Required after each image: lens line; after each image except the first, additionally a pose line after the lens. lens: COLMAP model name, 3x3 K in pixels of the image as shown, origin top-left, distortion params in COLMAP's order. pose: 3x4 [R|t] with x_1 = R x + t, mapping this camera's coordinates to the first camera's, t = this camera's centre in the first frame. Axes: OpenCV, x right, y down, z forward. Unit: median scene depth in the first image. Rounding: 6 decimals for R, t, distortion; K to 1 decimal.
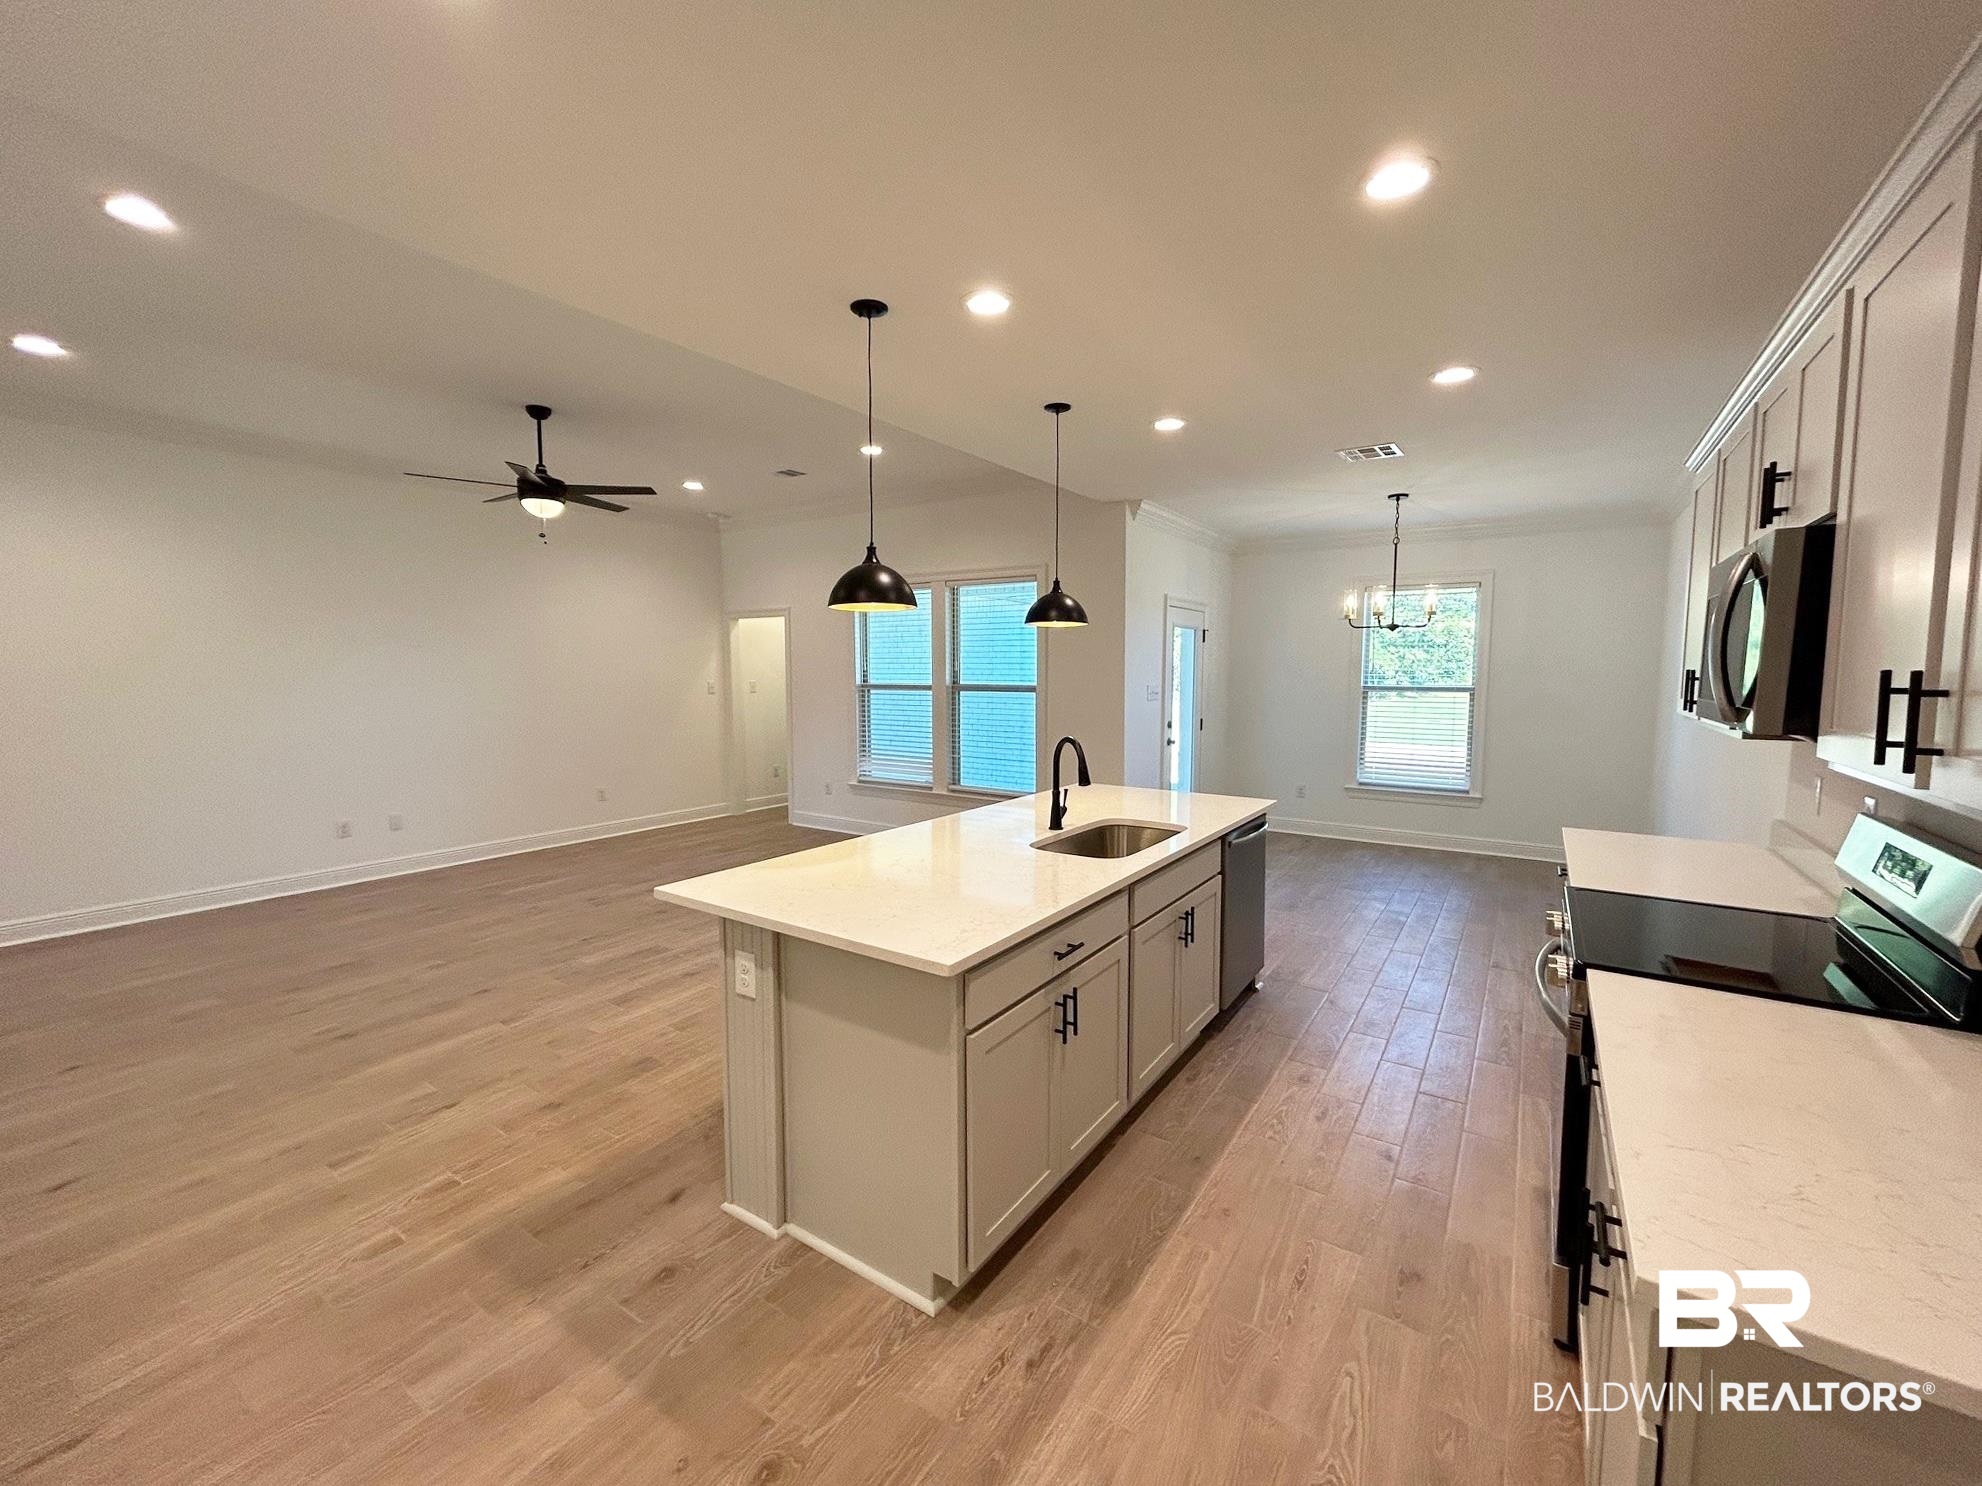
lens RADIAL K [[808.6, 0, 989.2], [0, 808.6, 754.6], [0, 0, 1]] dist [0.002441, -0.000092]
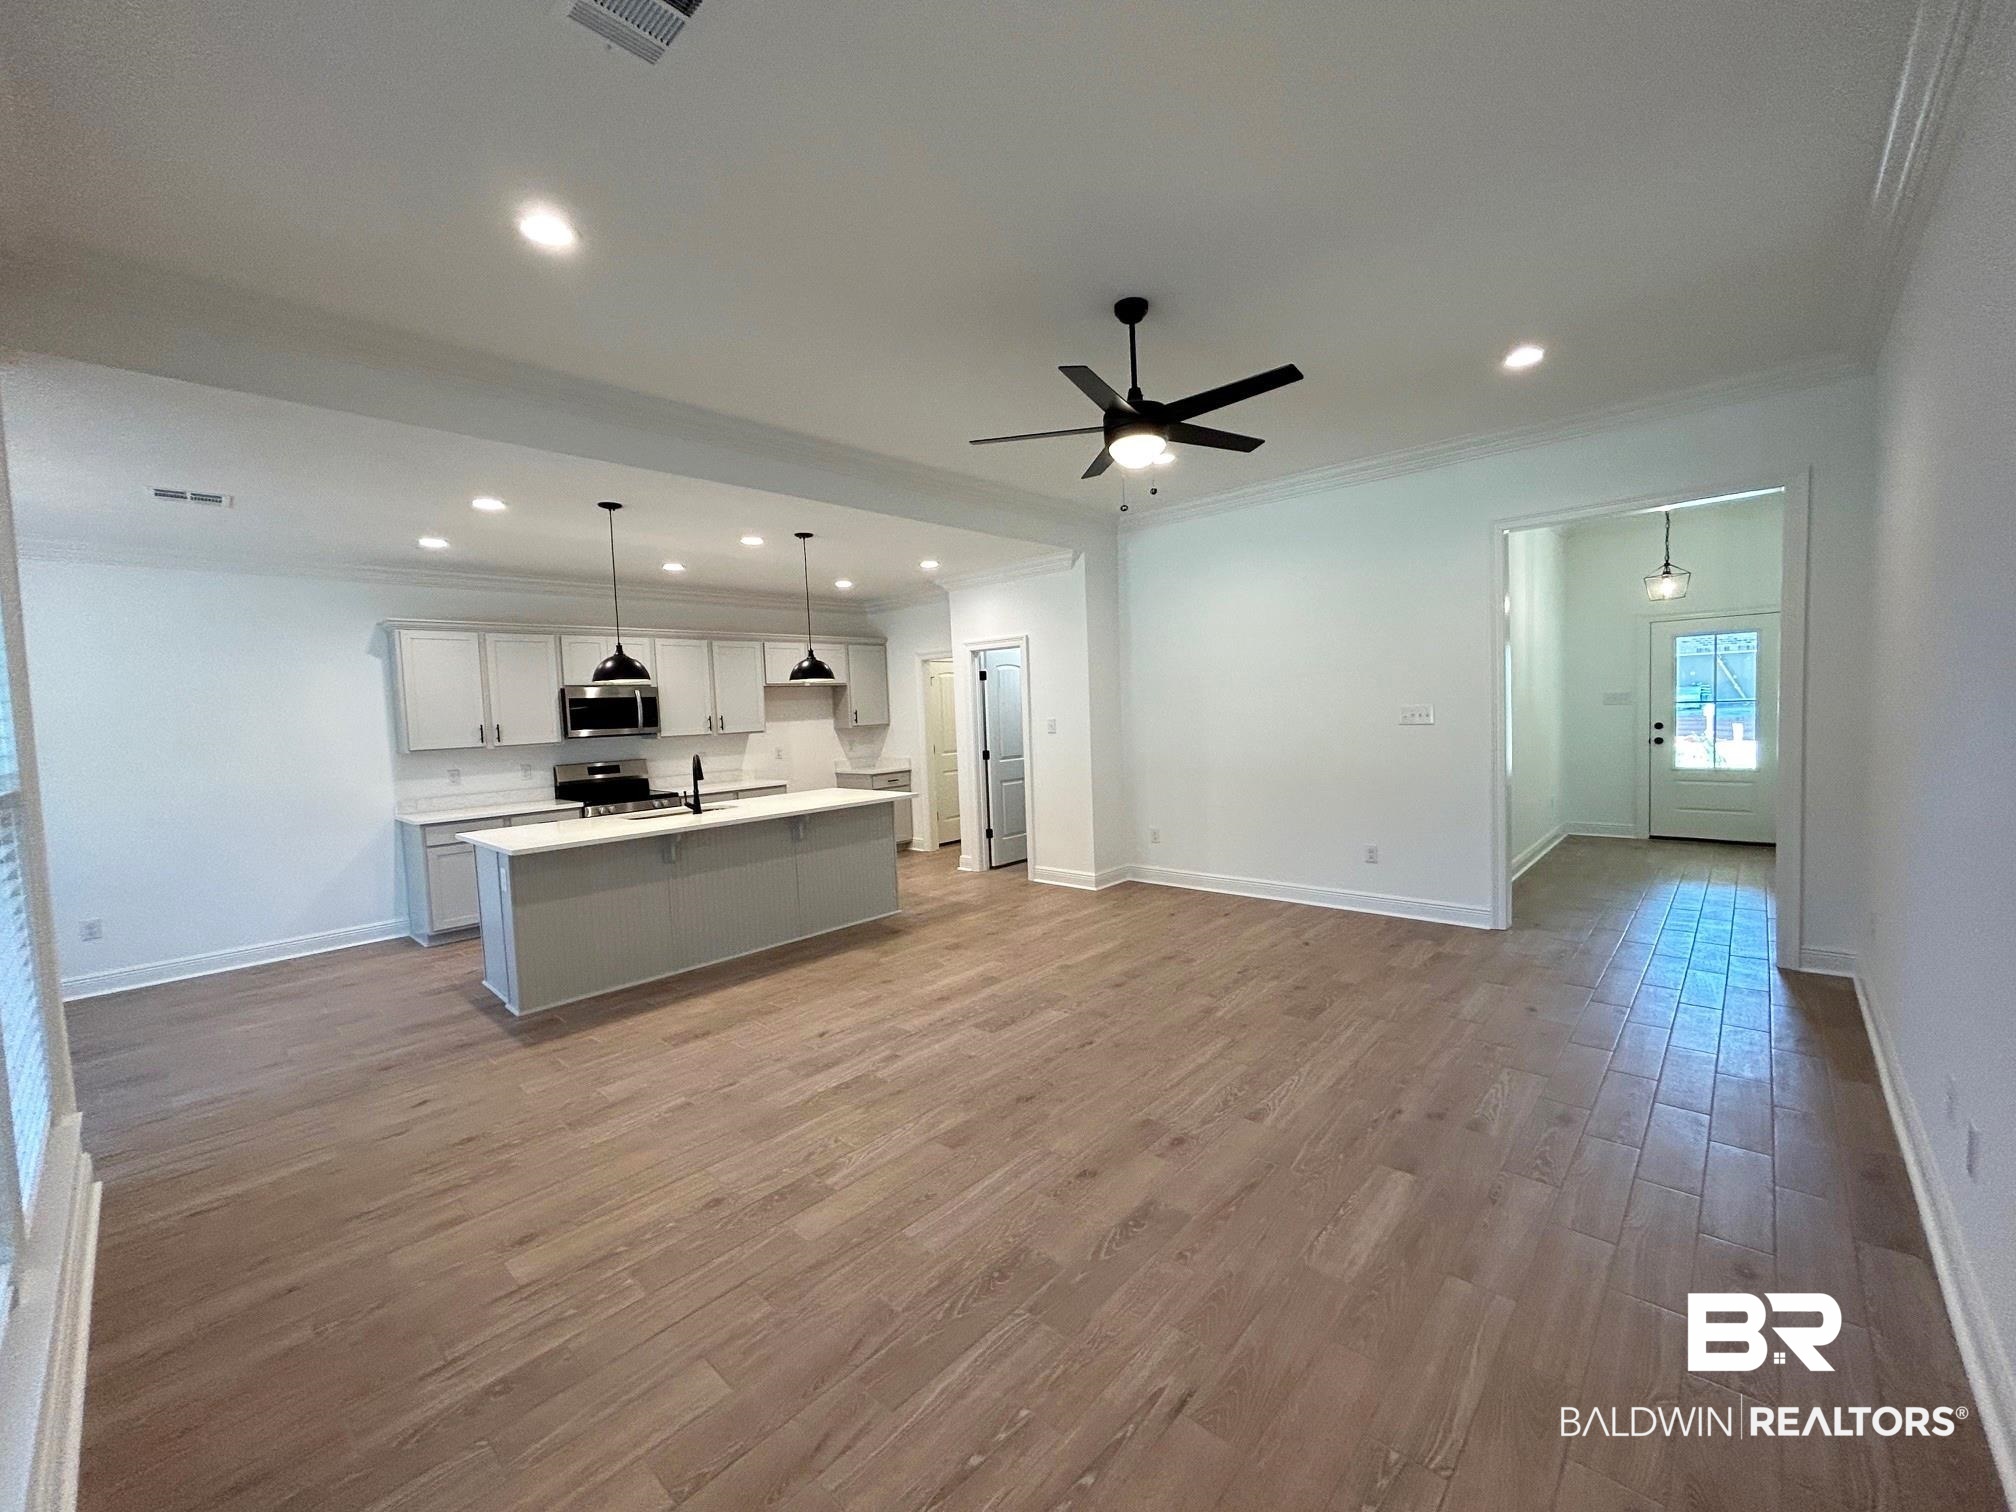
lens RADIAL K [[822.5, 0, 1001.7], [0, 822.5, 754.3], [0, 0, 1]] dist [0.002441, -0.000092]
pose [[-0.986223, 0.028421, 0.162964, -0.850336], [0.055024, 0.985397, 0.161139, -0.271426], [-0.156005, 0.167886, -0.973384, 2.670854]]
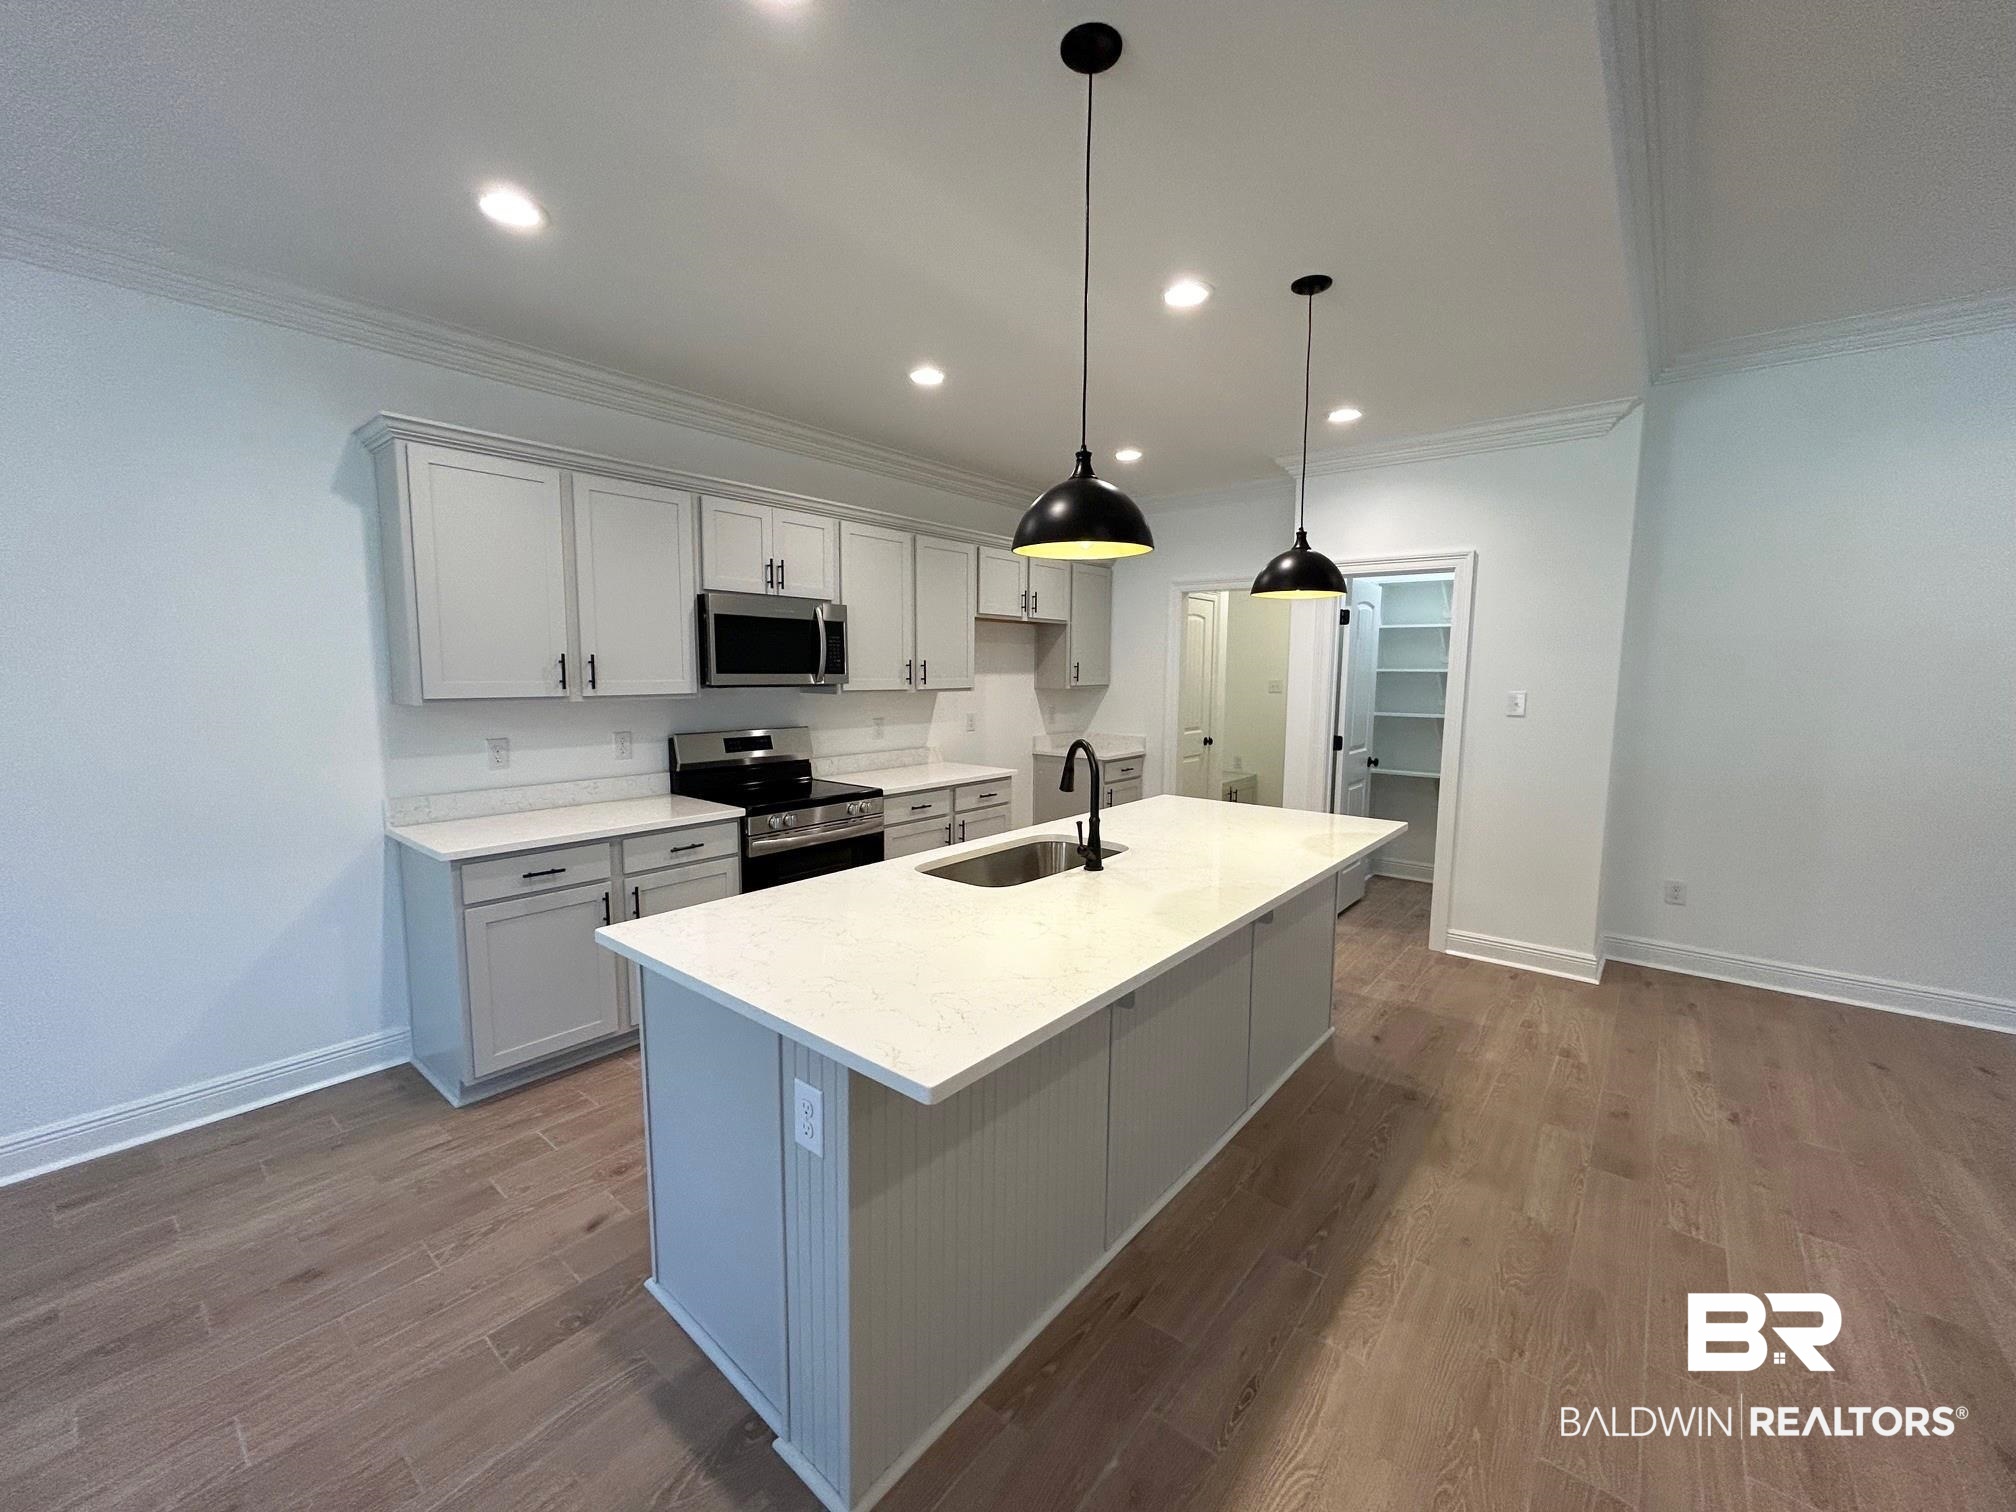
lens RADIAL K [[822.5, 0, 1008.9], [0, 822.5, 754.7], [0, 0, 1]] dist [0.002441, -0.000092]
pose [[-0.995317, -0.021856, 0.094165, 0.094811], [-0.001602, 0.977701, 0.209996, -0.179976], [-0.096655, 0.208862, -0.973157, 1.853238]]
